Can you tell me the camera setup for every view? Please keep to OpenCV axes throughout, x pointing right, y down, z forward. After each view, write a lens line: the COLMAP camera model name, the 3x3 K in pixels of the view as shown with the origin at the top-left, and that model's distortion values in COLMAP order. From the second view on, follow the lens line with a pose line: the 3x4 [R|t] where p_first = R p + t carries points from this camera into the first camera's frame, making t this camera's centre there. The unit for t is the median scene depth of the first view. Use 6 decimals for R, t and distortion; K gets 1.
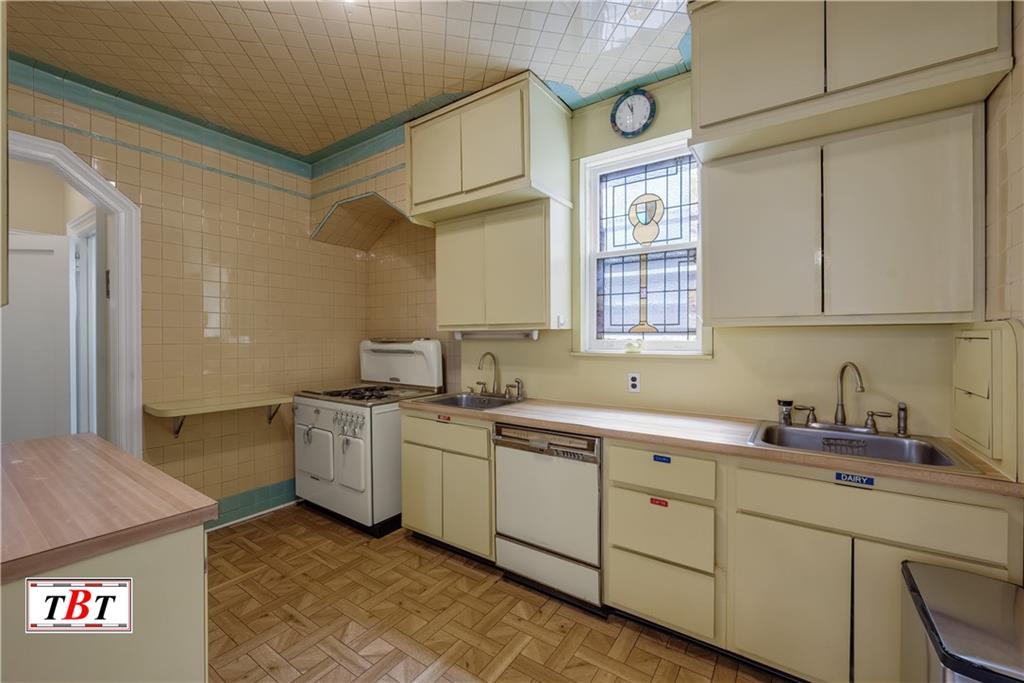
lens RADIAL K [[437.2, 0, 504.4], [0, 437.2, 341.5], [0, 0, 1]] dist [-0.007366, 0.000468]
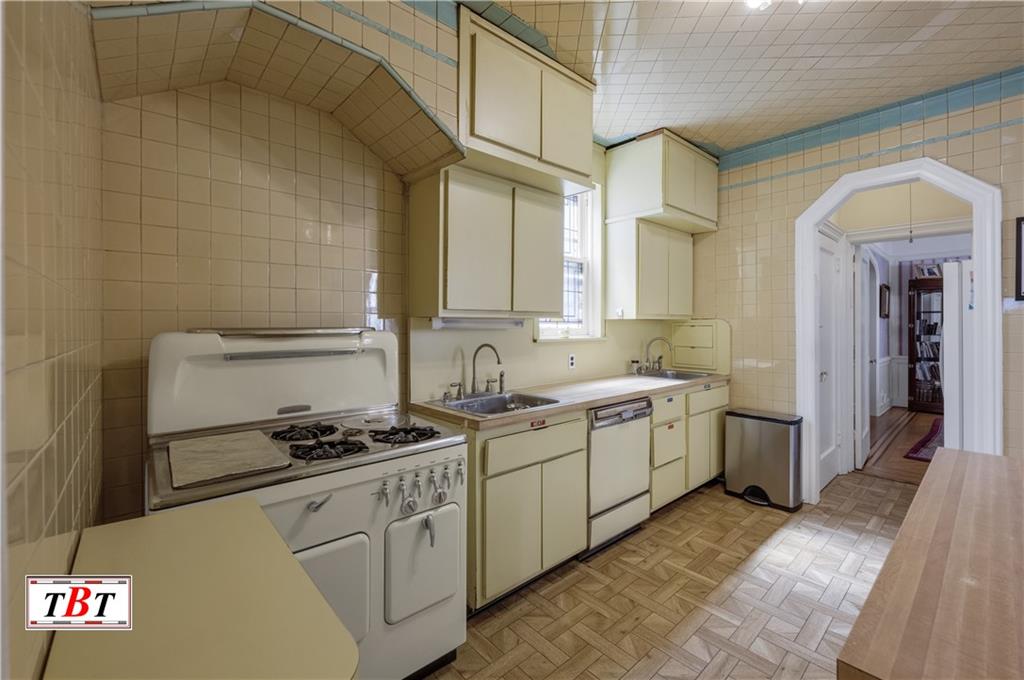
lens RADIAL K [[442.7, 0, 536.5], [0, 442.7, 324.6], [0, 0, 1]] dist [-0.005800, -0.000020]
pose [[0.167082, 0.000655, 0.985943, -0.961928], [0.011647, 0.999929, -0.002638, -0.010072], [-0.985874, 0.011924, 0.167062, 0.861022]]
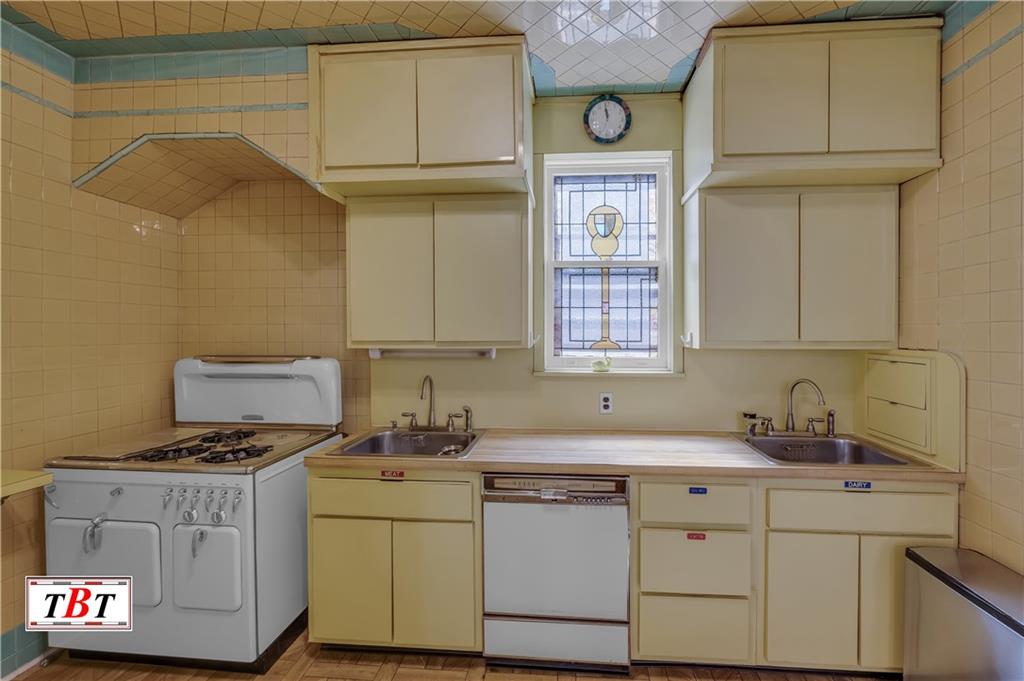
lens RADIAL K [[437.2, 0, 554.9], [0, 437.2, 333.7], [0, 0, 1]] dist [-0.007366, 0.000468]
pose [[0.844578, -0.001638, 0.535431, -0.296620], [0.003143, 0.999993, -0.001899, -0.053884], [-0.535424, 0.003287, 0.844577, 0.250530]]
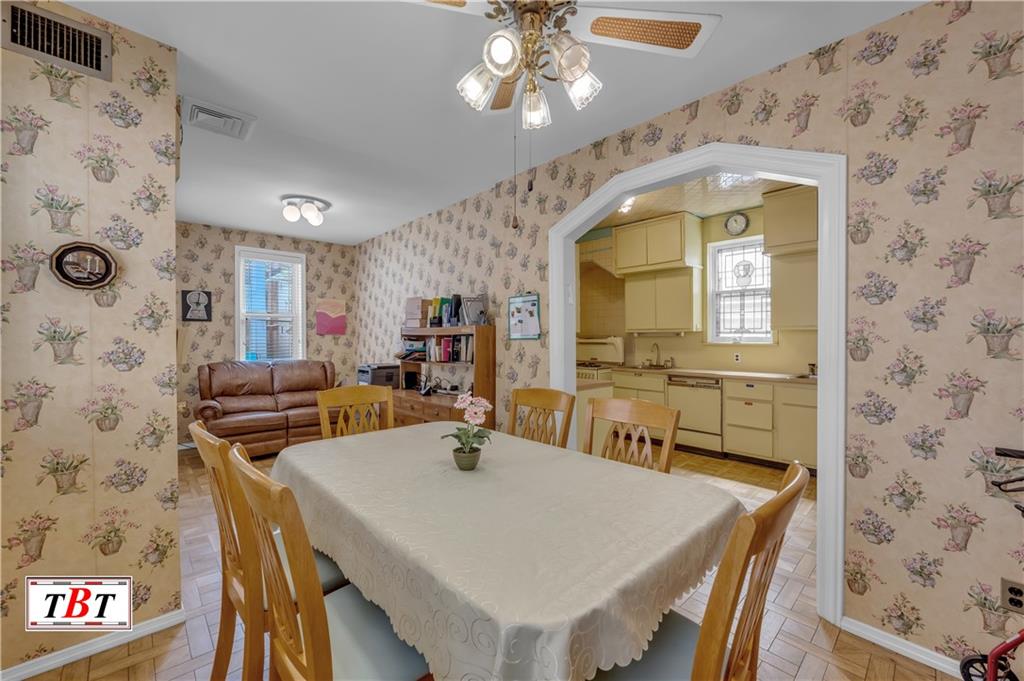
lens RADIAL K [[435.5, 0, 514.9], [0, 435.5, 344.5], [0, 0, 1]] dist [0.000980, 0.000140]
pose [[0.984163, -0.002443, -0.177248, -0.344729], [0.004627, 0.999918, 0.011908, 0.005646], [0.177205, -0.012539, 0.984094, -1.123243]]
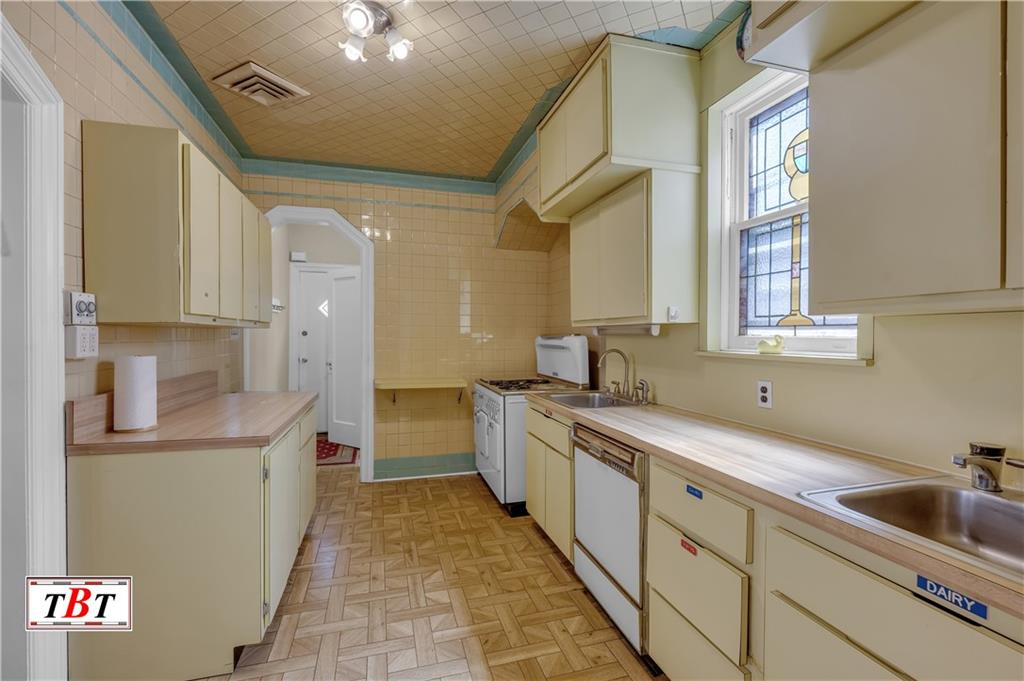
lens RADIAL K [[442.7, 0, 480.6], [0, 442.7, 343.0], [0, 0, 1]] dist [-0.005800, -0.000020]
pose [[0.757410, 0.016084, -0.652741, 0.406822], [-0.010829, 0.999868, 0.012072, 0.003790], [0.652849, -0.002075, 0.757485, 0.124987]]
